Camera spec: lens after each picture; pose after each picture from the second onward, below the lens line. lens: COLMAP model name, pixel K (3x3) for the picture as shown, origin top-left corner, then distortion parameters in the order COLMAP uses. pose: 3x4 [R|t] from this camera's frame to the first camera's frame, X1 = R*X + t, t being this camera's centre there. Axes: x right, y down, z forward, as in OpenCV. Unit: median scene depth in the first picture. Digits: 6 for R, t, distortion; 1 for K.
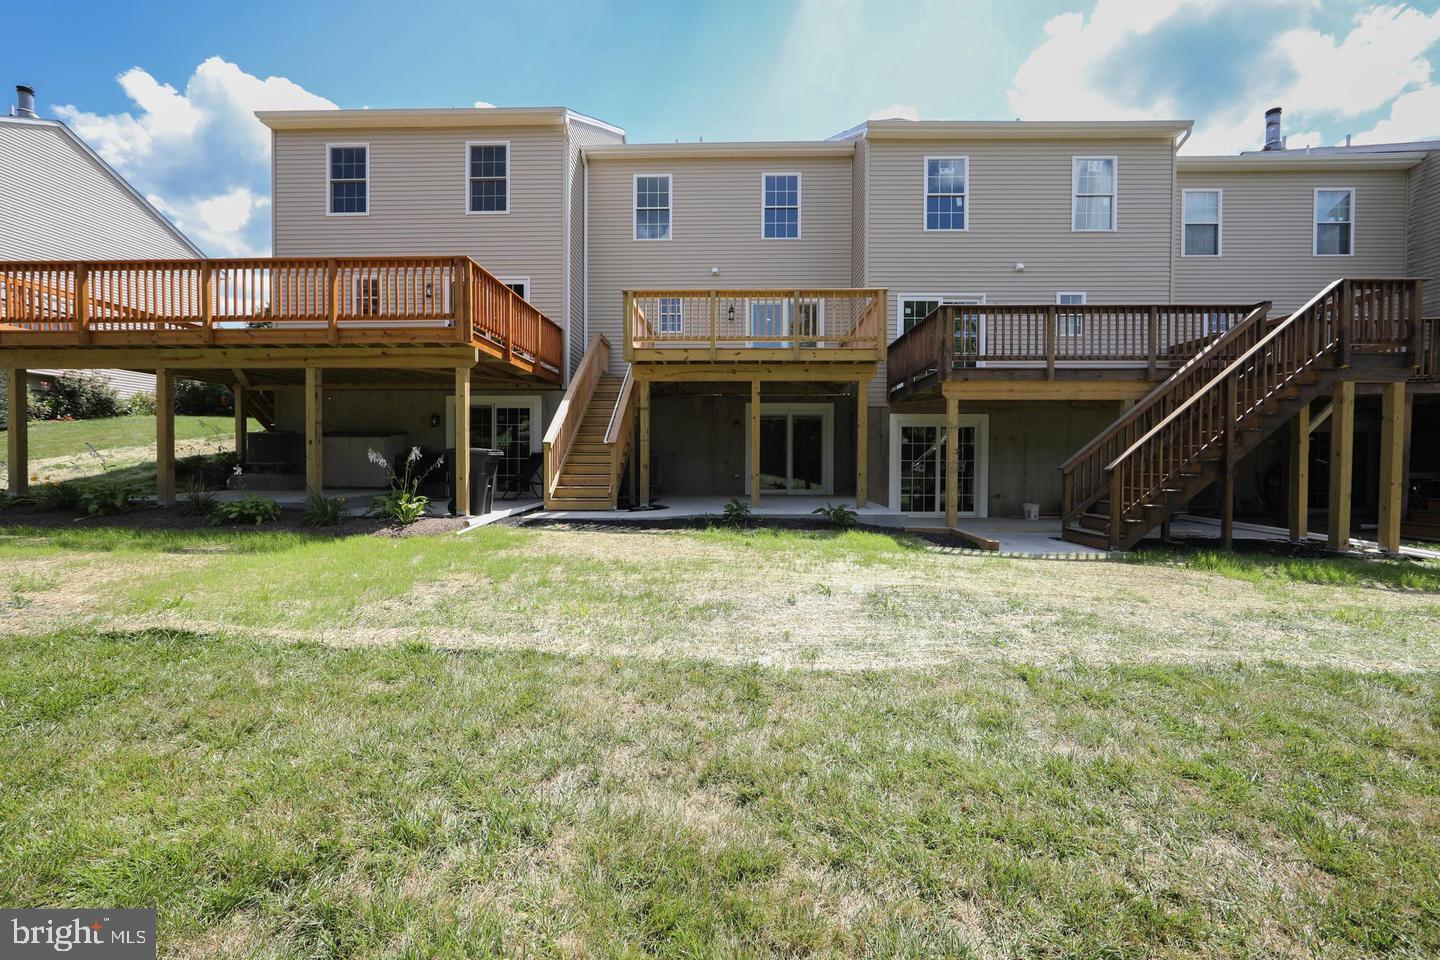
lens RADIAL K [[572.7, 0, 720.0], [0, 572.7, 480.0], [0, 0, 1]] dist [-0.014454, 0.003741]
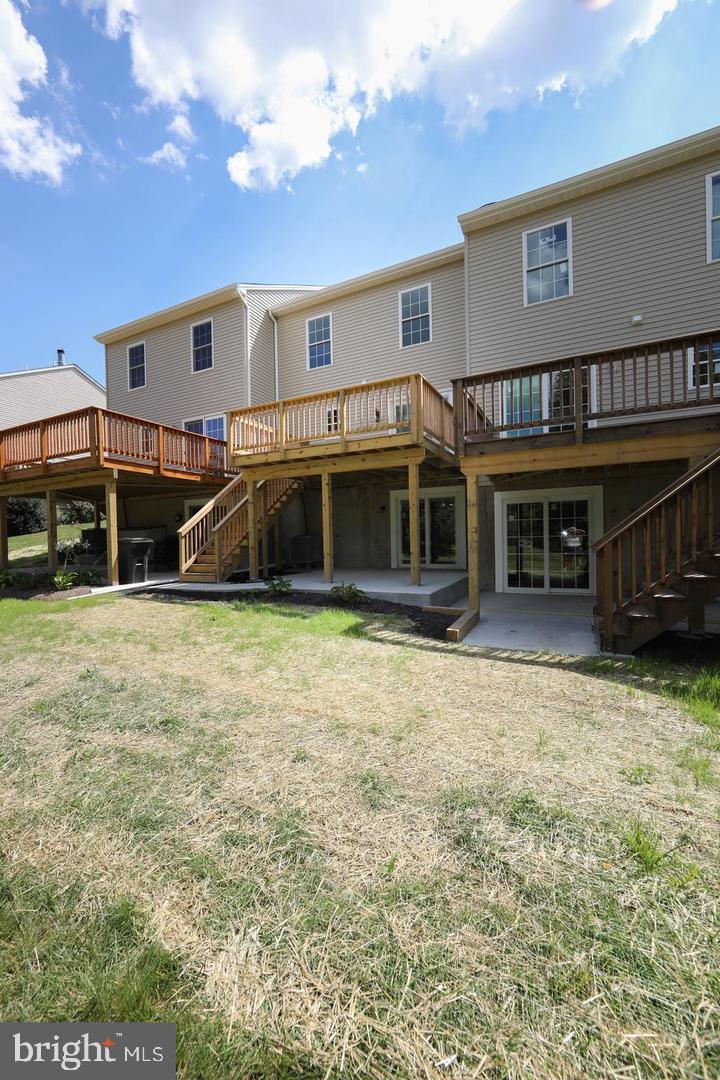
lens RADIAL K [[421.6, 0, 359.9], [0, 421.6, 545.7], [0, 0, 1]] dist [-0.010111, 0.000420]
pose [[0.908364, -0.015527, -0.417892, 0.422801], [0.012555, 0.999873, -0.009860, -0.015901], [0.417992, 0.003710, 0.908443, 0.227365]]
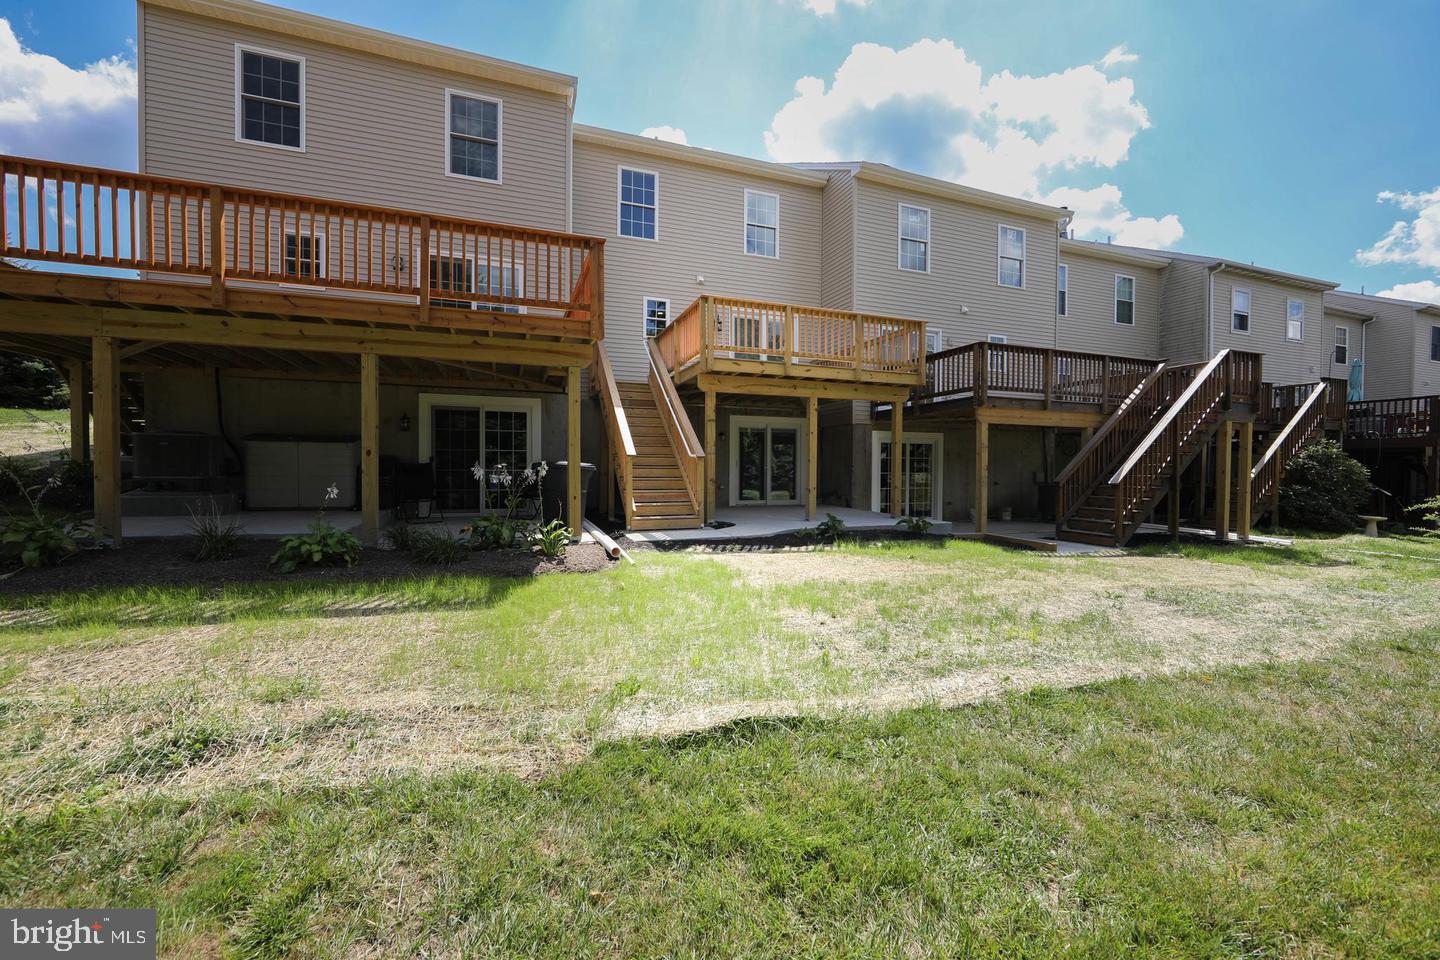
lens RADIAL K [[572.7, 0, 720.0], [0, 572.7, 480.0], [0, 0, 1]] dist [-0.014454, 0.003741]
pose [[0.929206, -0.003810, 0.369543, -0.409152], [0.007222, 0.999943, -0.007849, -0.015261], [-0.369492, 0.009962, 0.929181, 0.094474]]
